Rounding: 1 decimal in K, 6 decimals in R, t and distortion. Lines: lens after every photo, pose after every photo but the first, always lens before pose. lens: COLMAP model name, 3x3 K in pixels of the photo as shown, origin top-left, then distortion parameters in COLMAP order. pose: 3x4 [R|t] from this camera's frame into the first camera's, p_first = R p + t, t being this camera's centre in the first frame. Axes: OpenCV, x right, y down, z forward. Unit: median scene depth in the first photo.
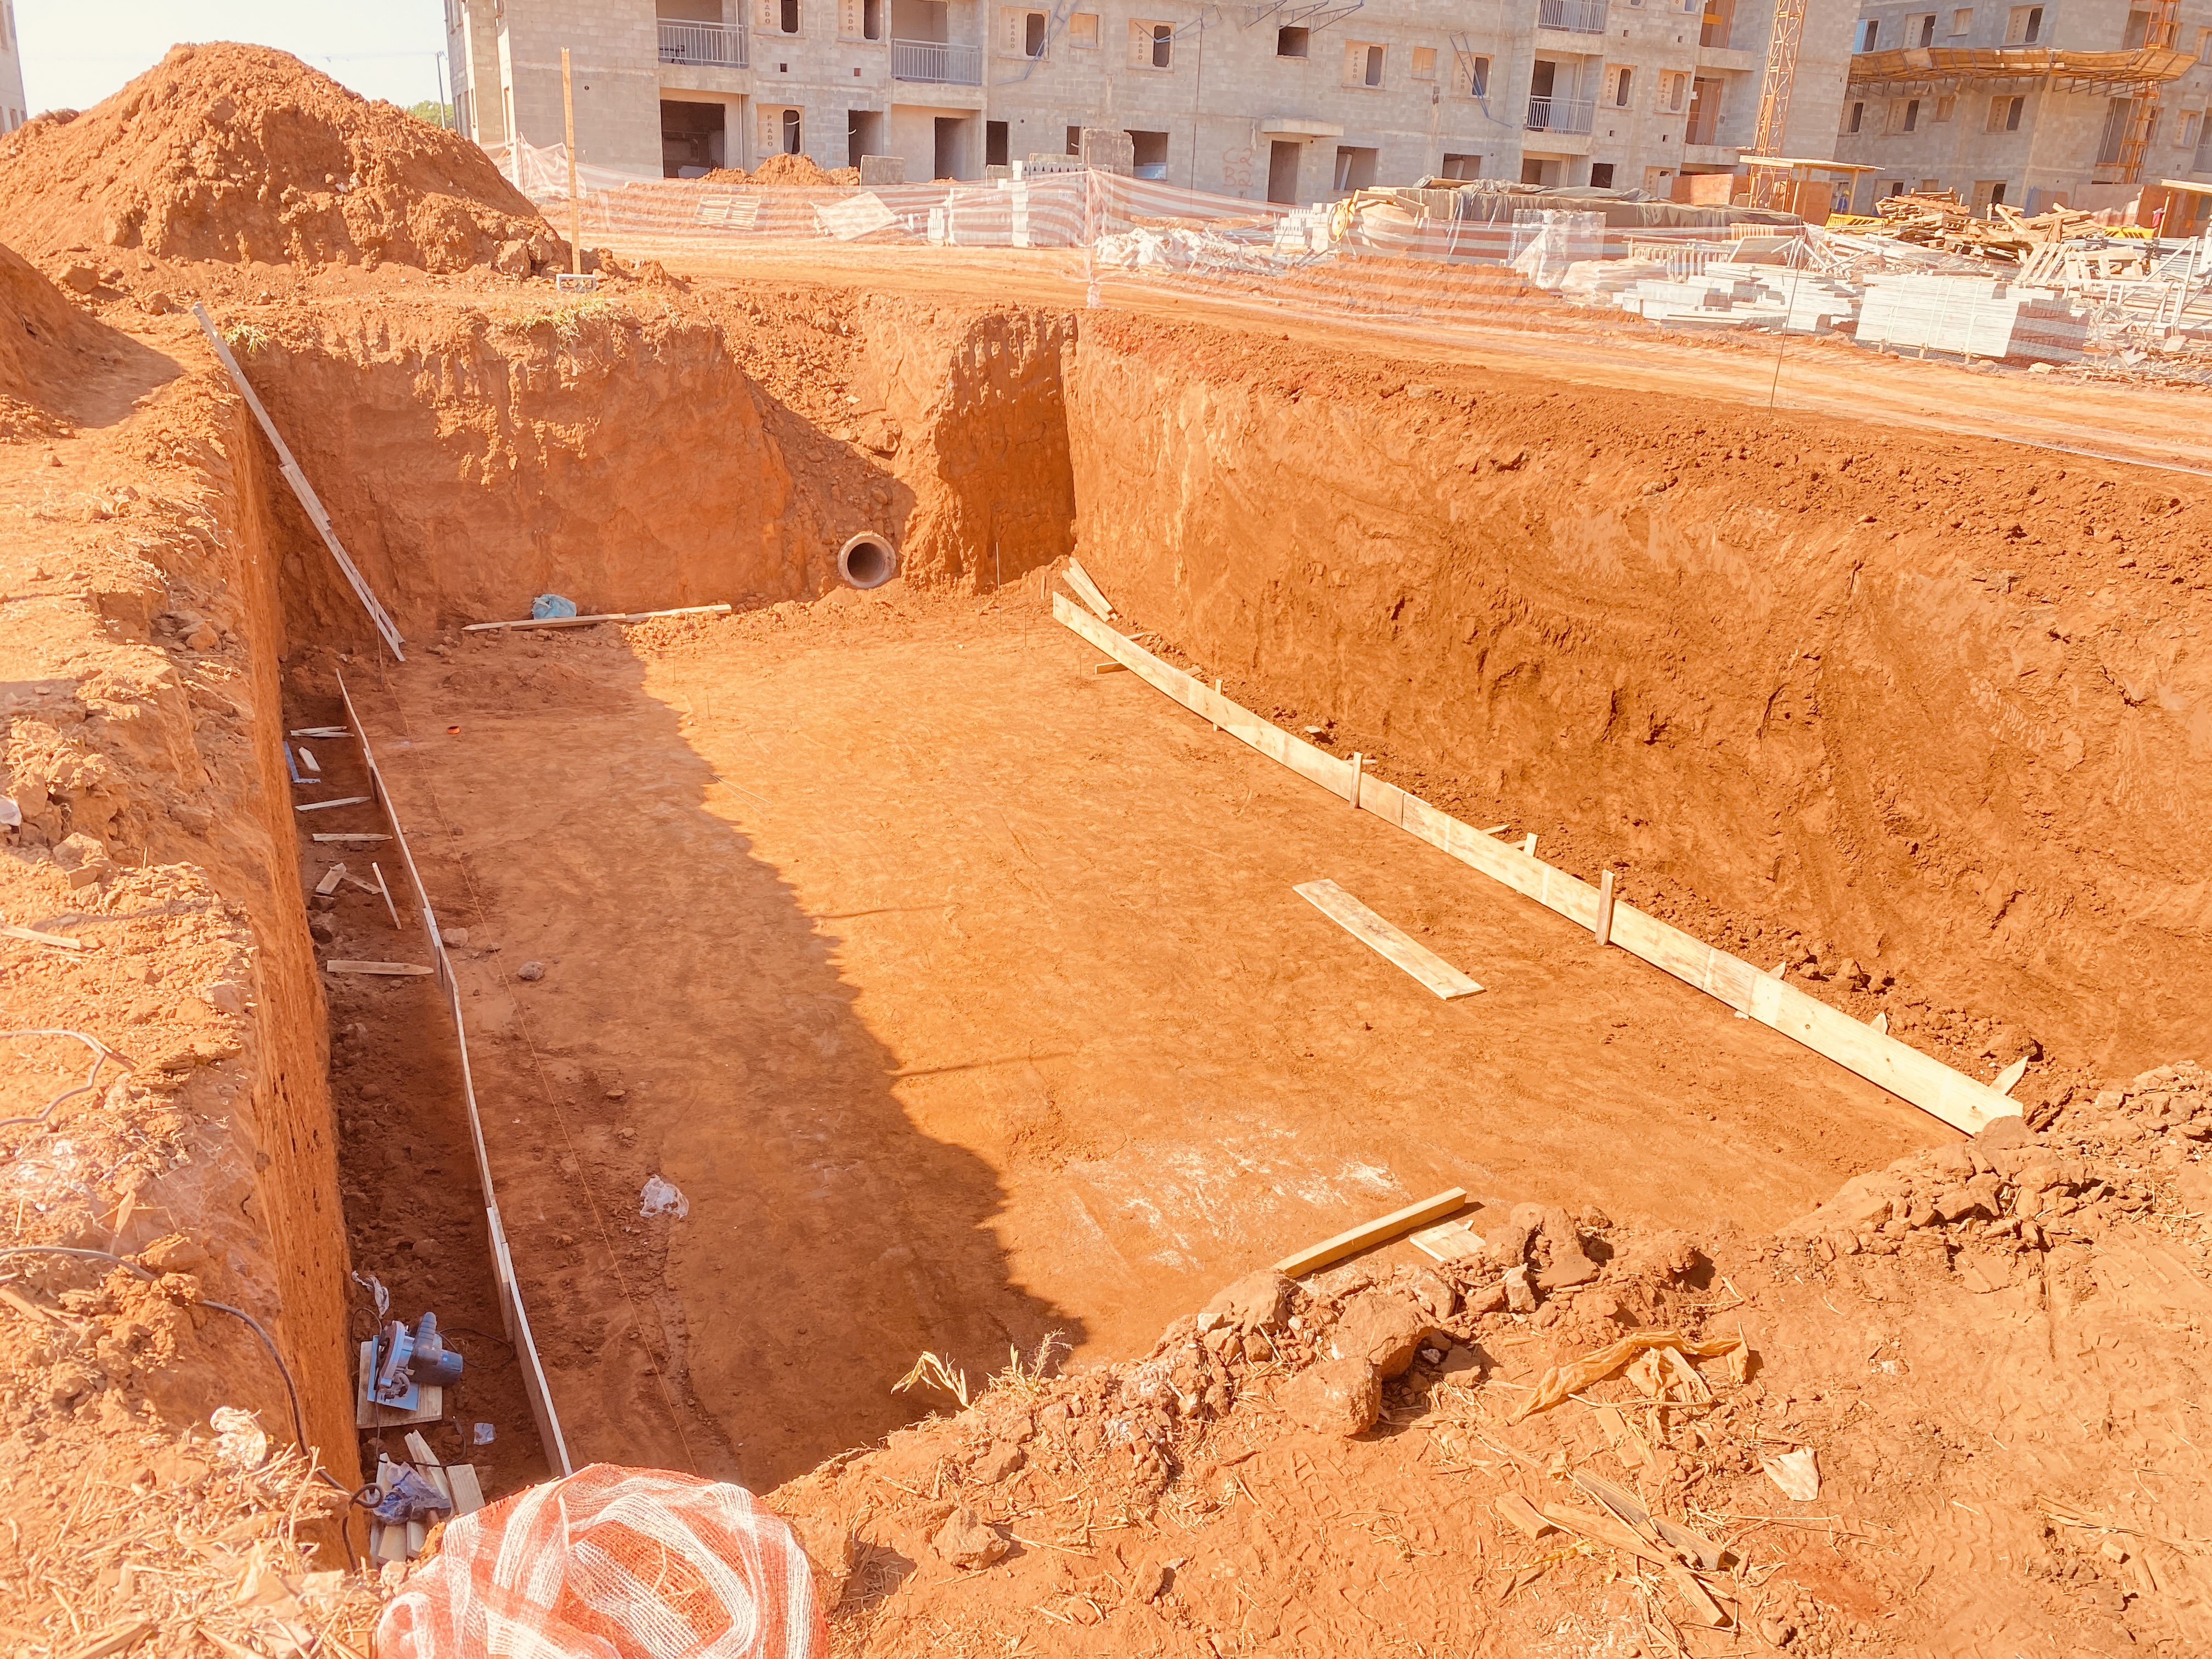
lens RADIAL K [[1653.9, 0, 1120.4], [0, 1653.9, 841.6], [0, 0, 1]] dist [0.033360, -0.032576]
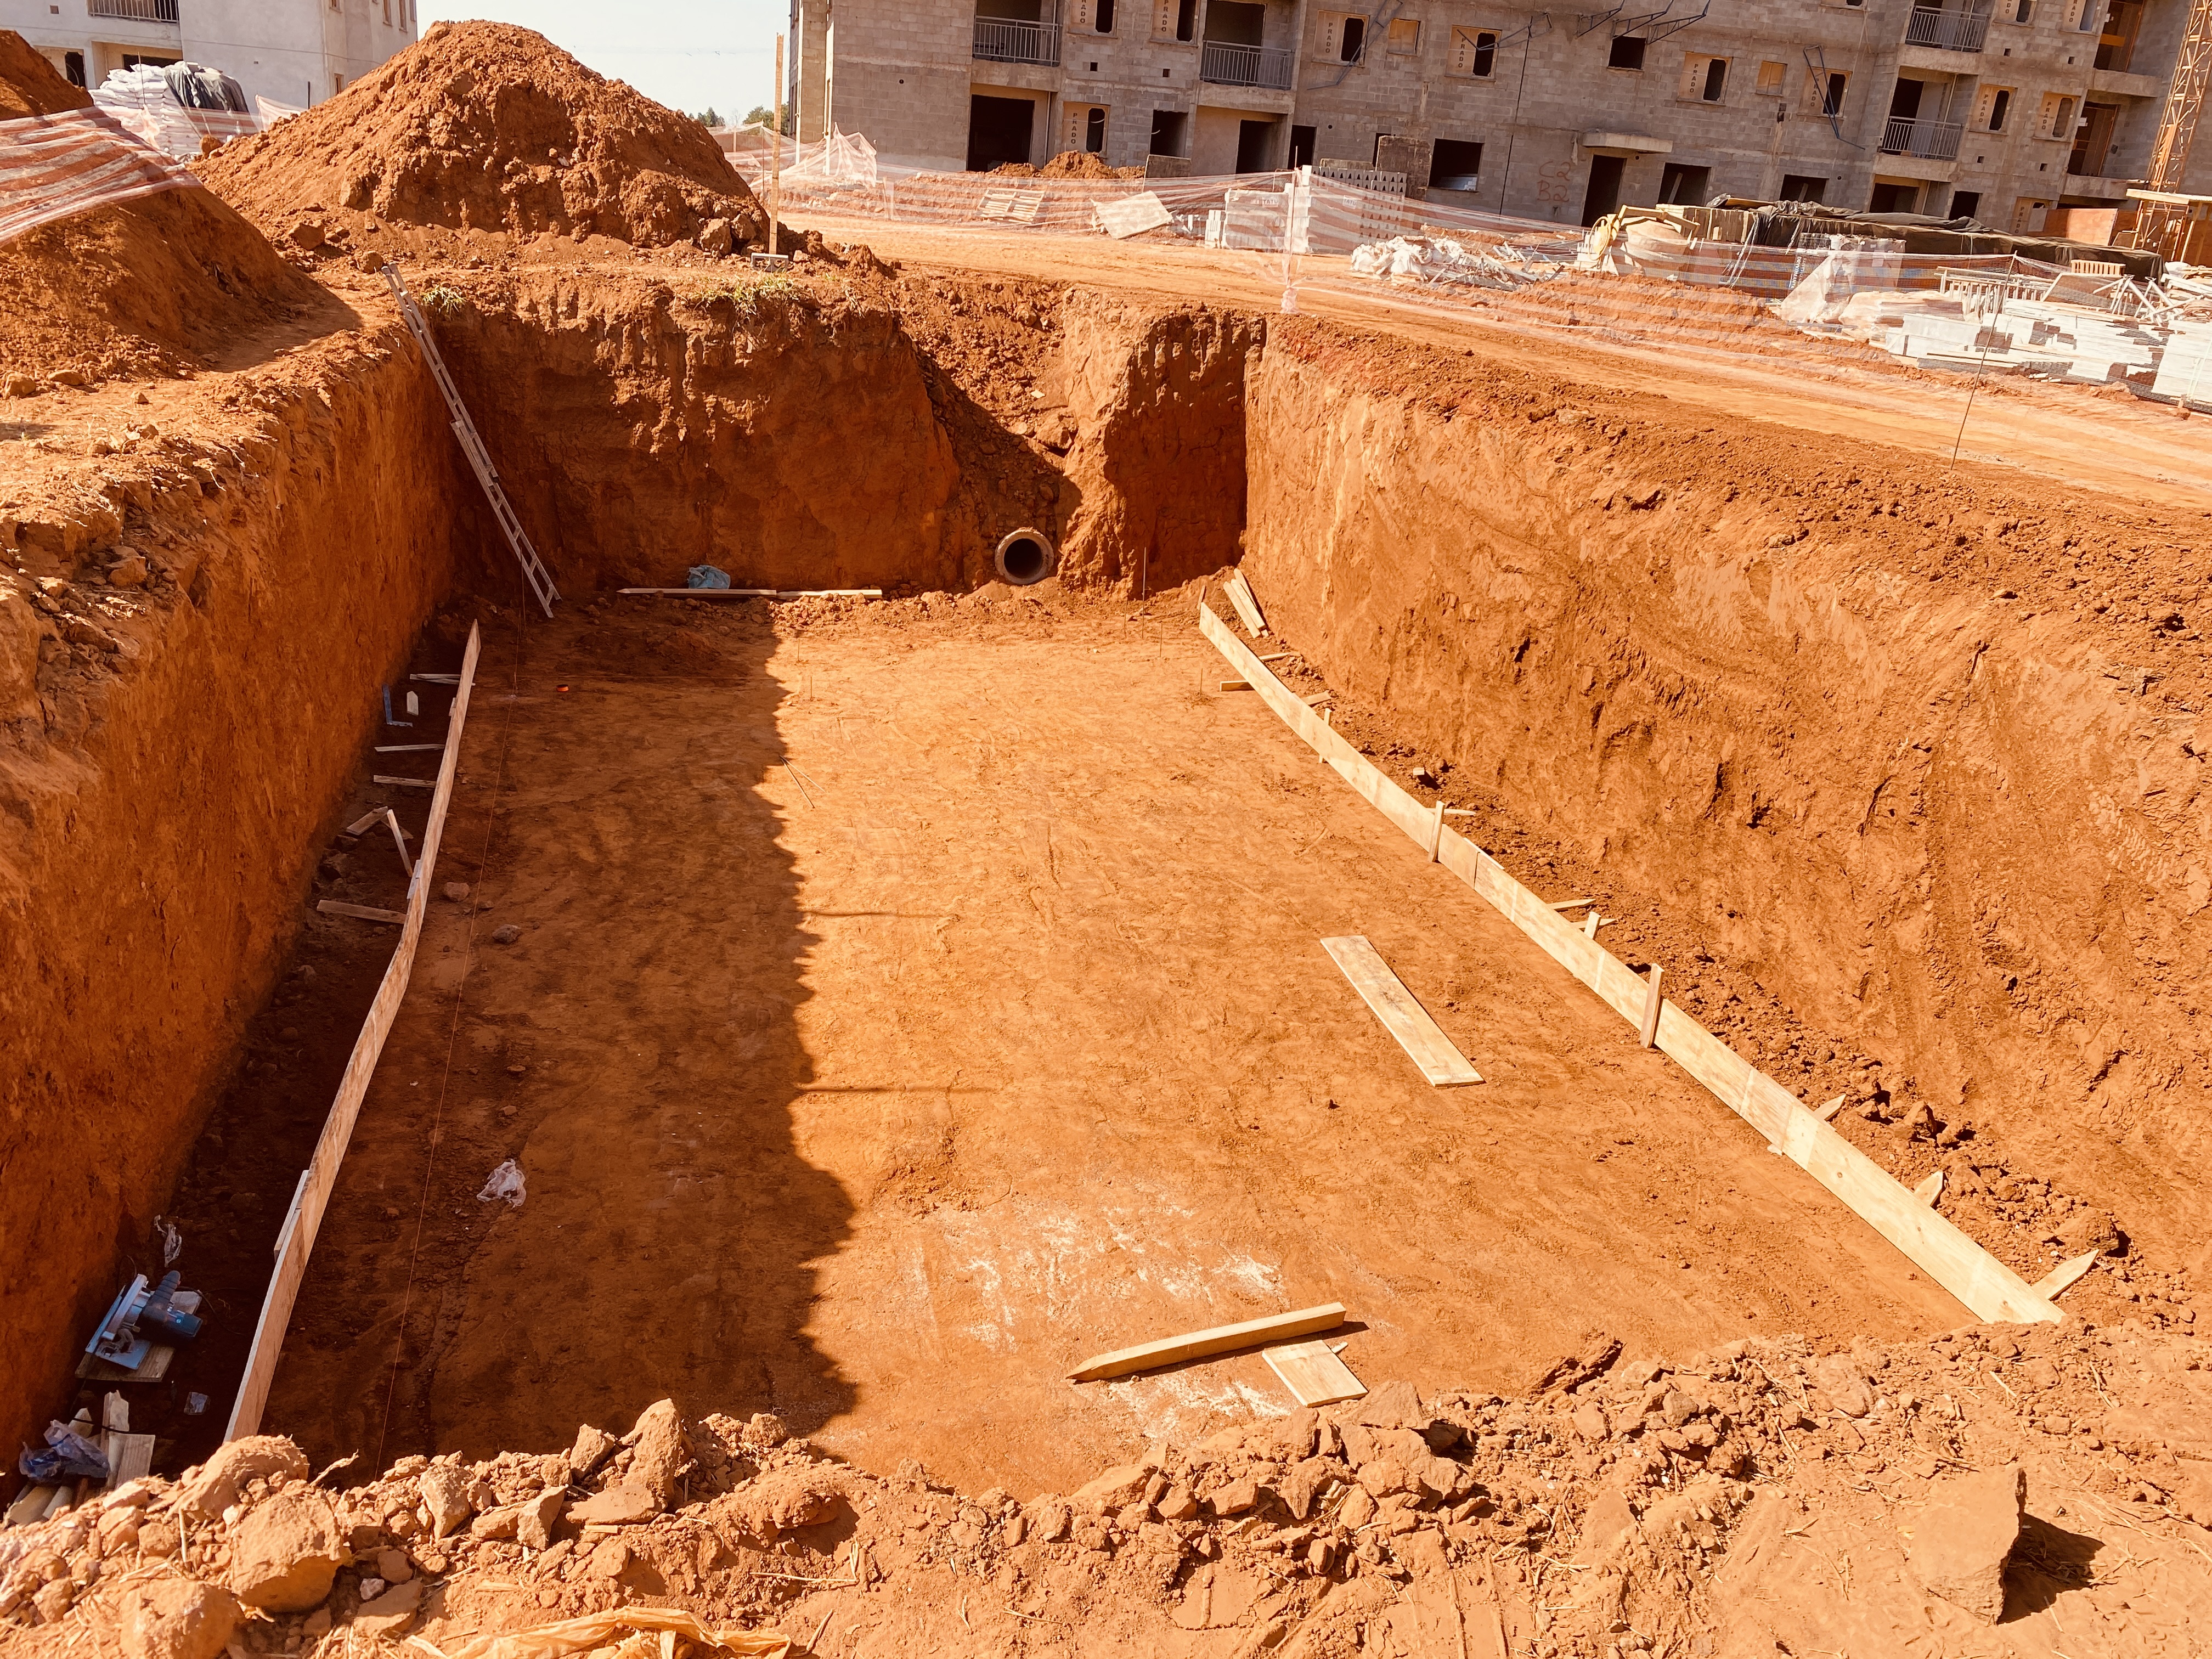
lens RADIAL K [[1661.2, 0, 1099.6], [0, 1661.2, 827.0], [0, 0, 1]] dist [0.024571, -0.023515]
pose [[0.977397, 0.107298, -0.182162, 0.112352], [-0.109539, 0.993980, -0.002258, -0.014981], [0.180823, 0.022160, 0.983266, 0.050218]]
